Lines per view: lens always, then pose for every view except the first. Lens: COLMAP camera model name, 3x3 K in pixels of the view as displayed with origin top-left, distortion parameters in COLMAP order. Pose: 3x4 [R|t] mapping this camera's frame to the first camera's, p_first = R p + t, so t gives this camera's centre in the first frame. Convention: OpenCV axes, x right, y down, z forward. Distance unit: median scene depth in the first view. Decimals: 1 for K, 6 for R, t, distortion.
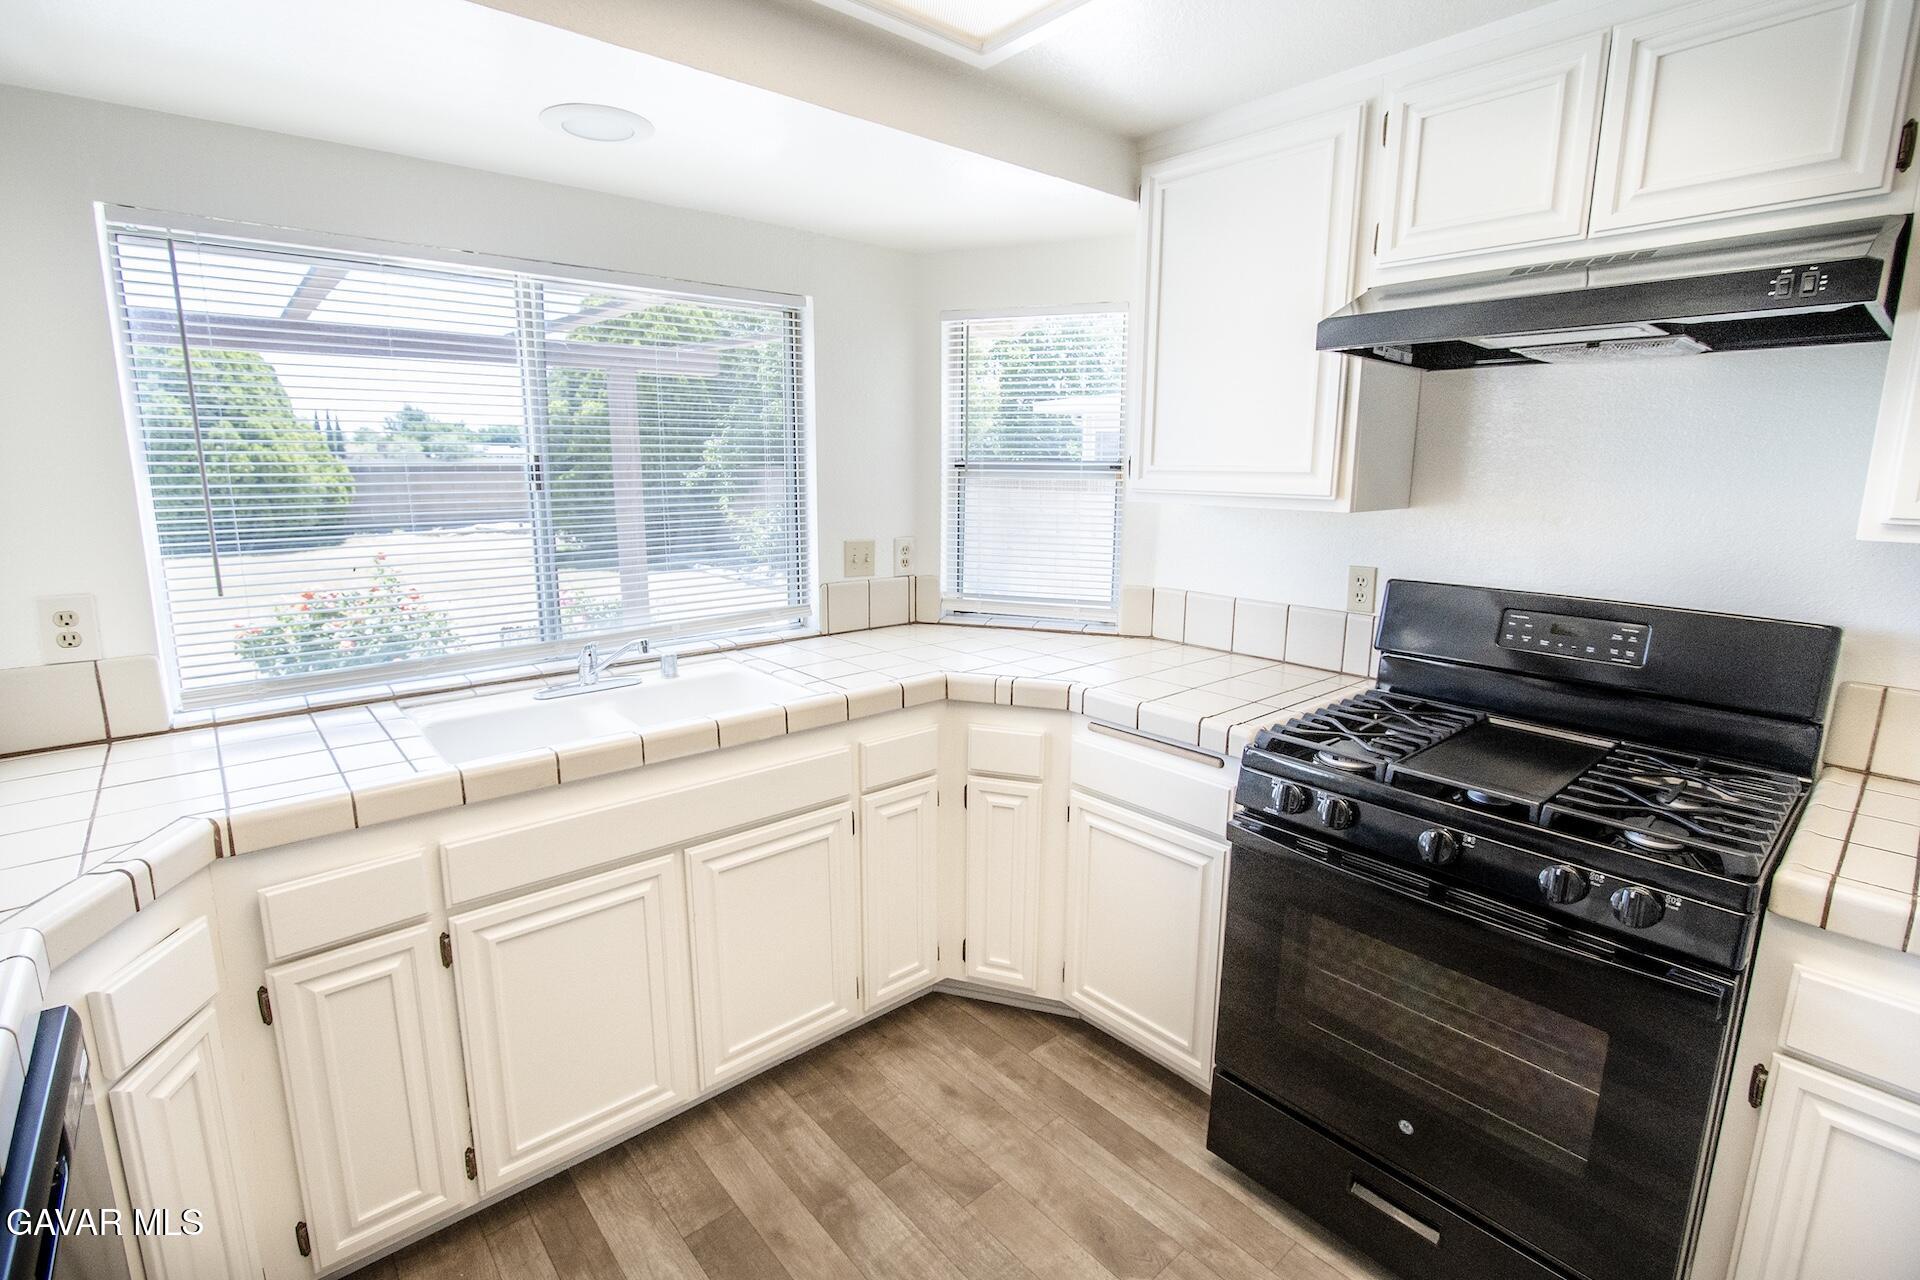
lens RADIAL K [[877.1, 0, 942.2], [0, 877.1, 616.8], [0, 0, 1]] dist [-0.020454, 0.004216]
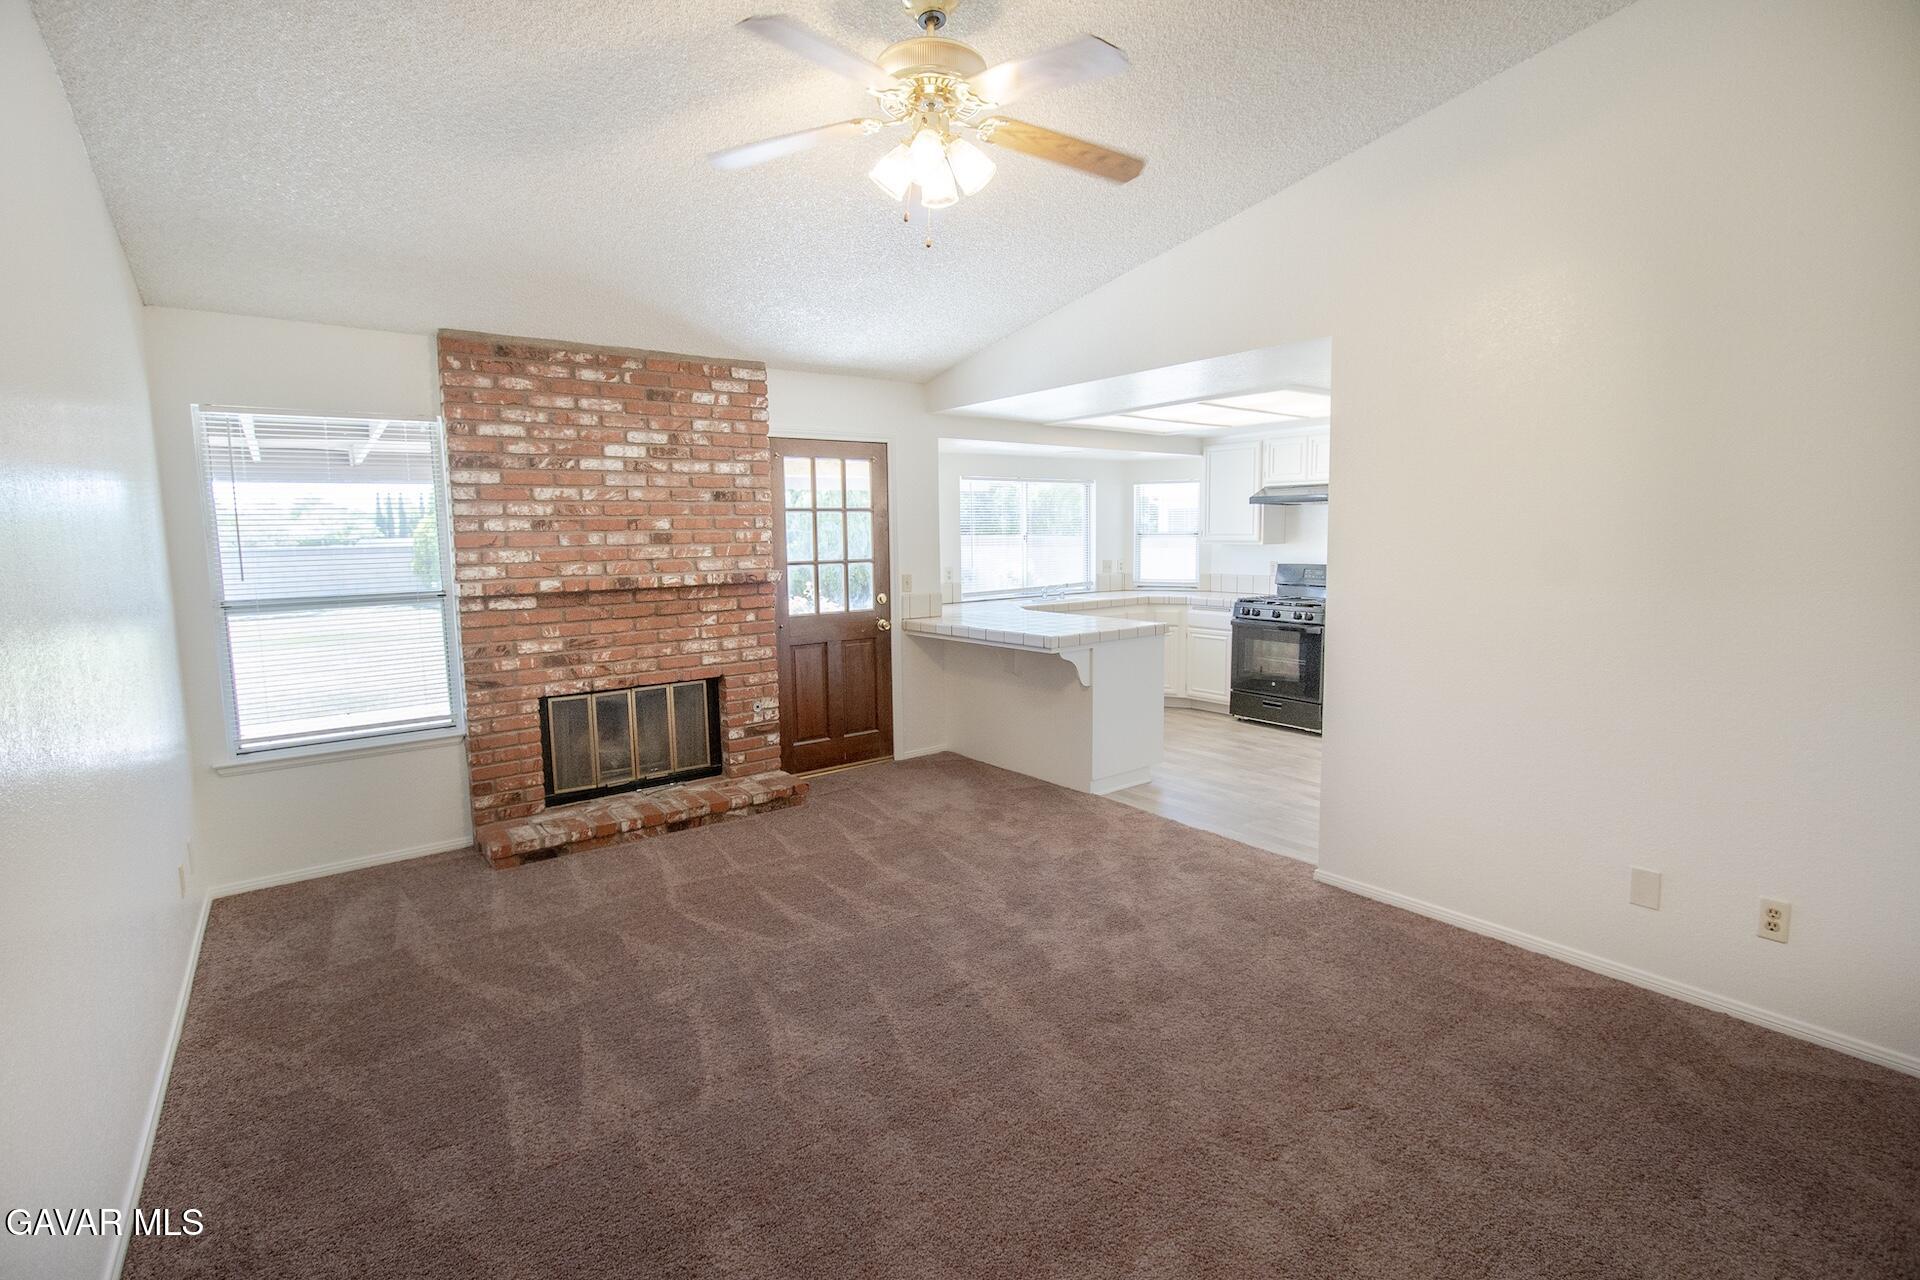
lens RADIAL K [[877.1, 0, 949.4], [0, 877.1, 618.8], [0, 0, 1]] dist [-0.020454, 0.004216]
pose [[0.998210, -0.008932, -0.059138, -0.625274], [0.004450, 0.997136, -0.075493, 0.453272], [0.059642, 0.075094, 0.995391, -2.661210]]
